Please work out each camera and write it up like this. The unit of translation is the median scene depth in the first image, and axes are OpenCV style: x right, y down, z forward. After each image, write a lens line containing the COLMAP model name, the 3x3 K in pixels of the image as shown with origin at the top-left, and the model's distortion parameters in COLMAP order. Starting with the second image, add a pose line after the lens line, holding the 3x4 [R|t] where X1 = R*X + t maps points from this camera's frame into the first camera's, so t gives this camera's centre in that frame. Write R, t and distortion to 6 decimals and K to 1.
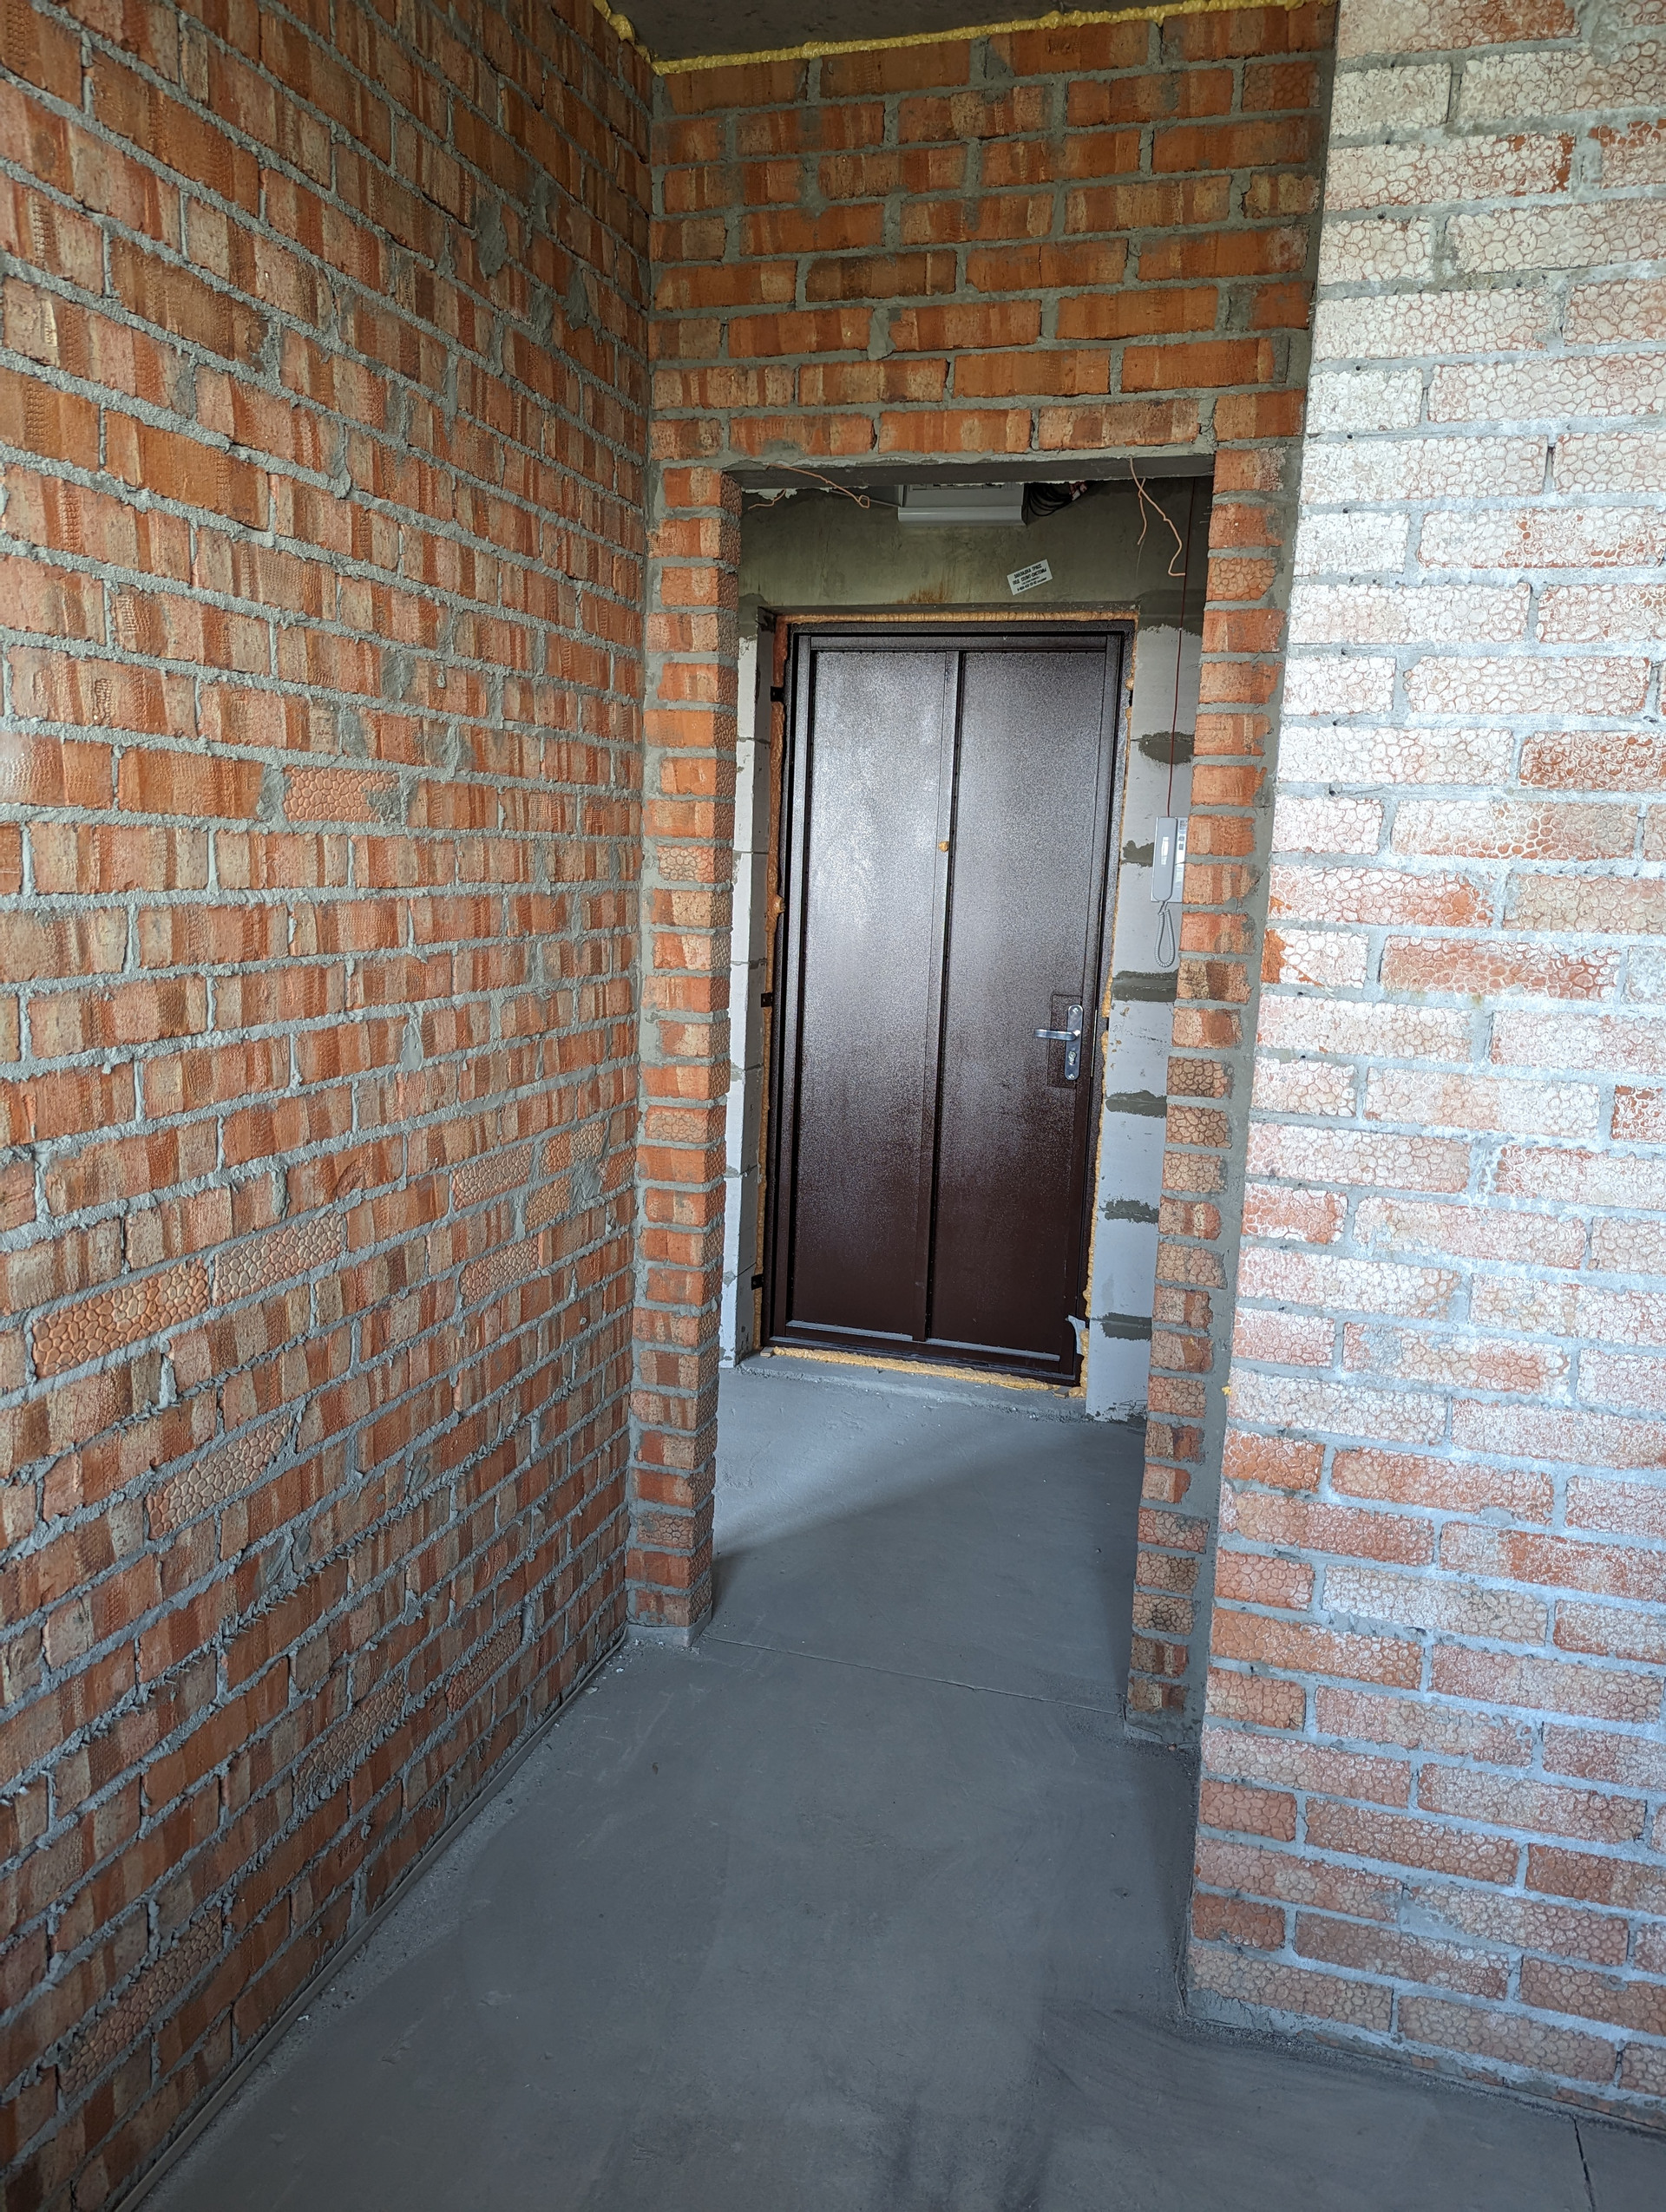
lens RADIAL K [[1556.2, 0, 832.3], [0, 1556.2, 1077.3], [0, 0, 1]] dist [0.062101, -0.058596]
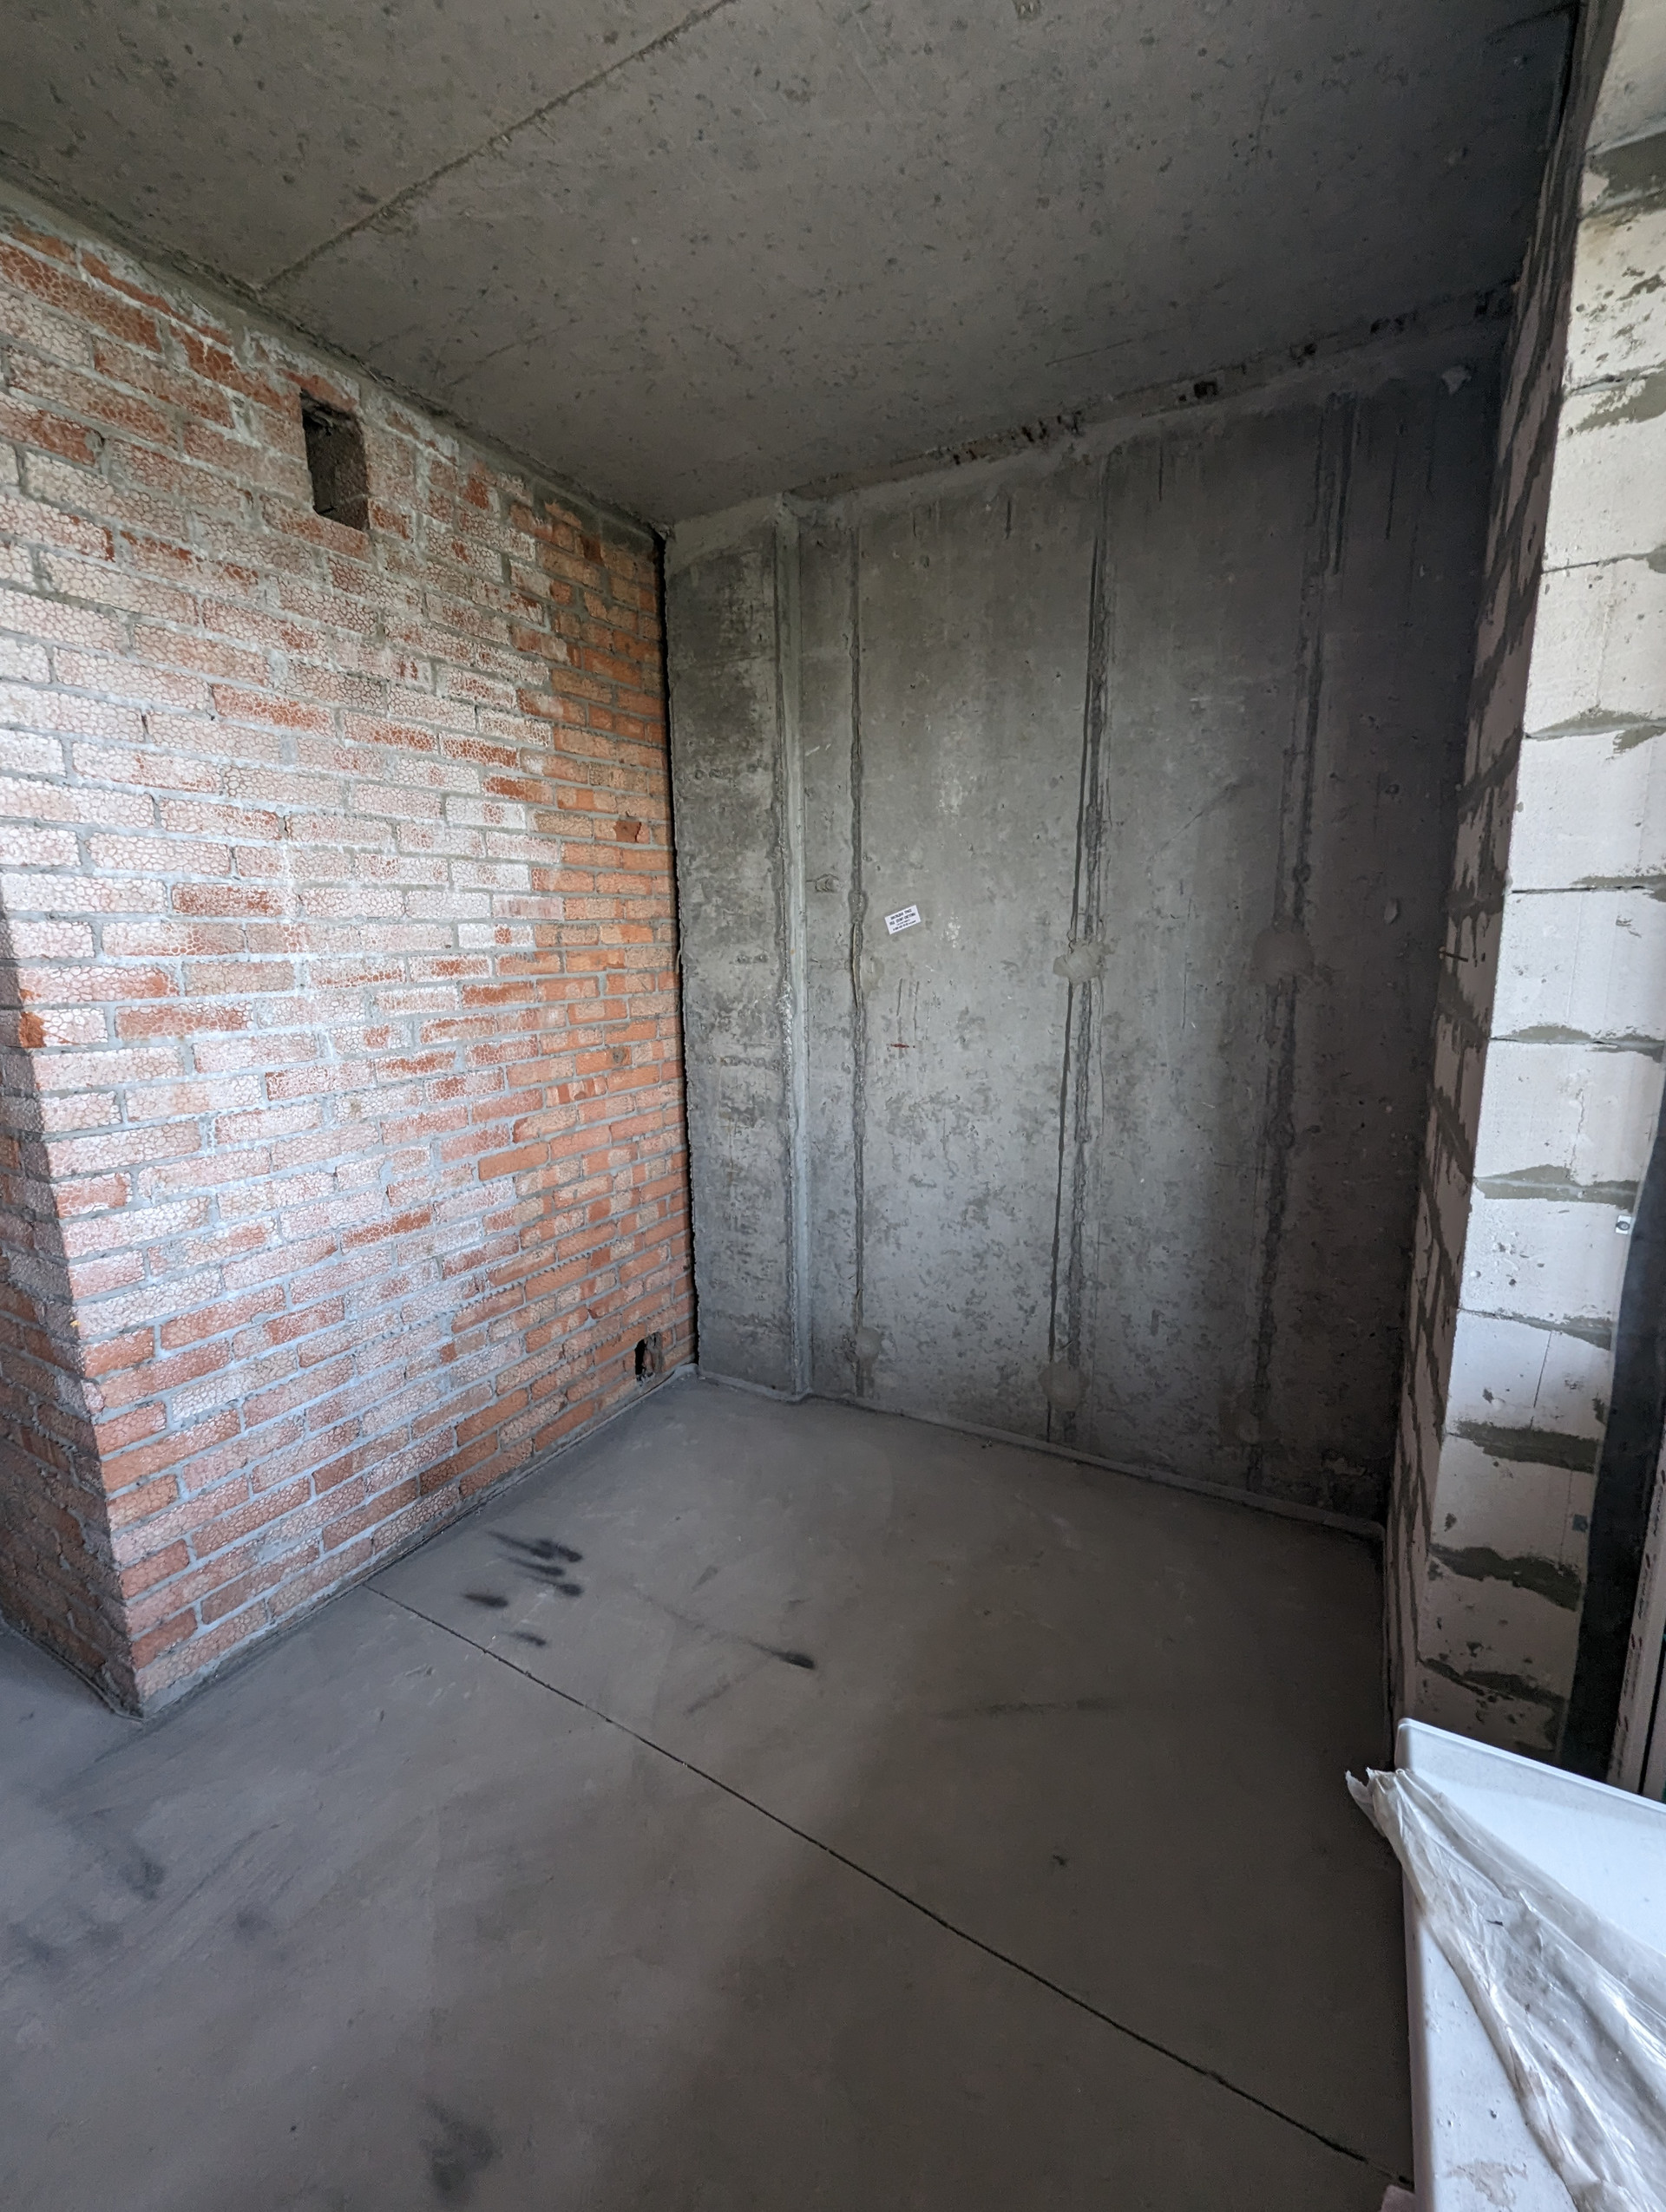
lens RADIAL K [[922.8, 0, 822.8], [0, 922.8, 1112.7], [0, 0, 1]] dist [0.000573, -0.001011]
pose [[0.224247, -0.214929, 0.950536, -0.402377], [0.167154, 0.969405, 0.179761, -0.034475], [-0.960090, 0.118575, 0.253312, 0.079469]]
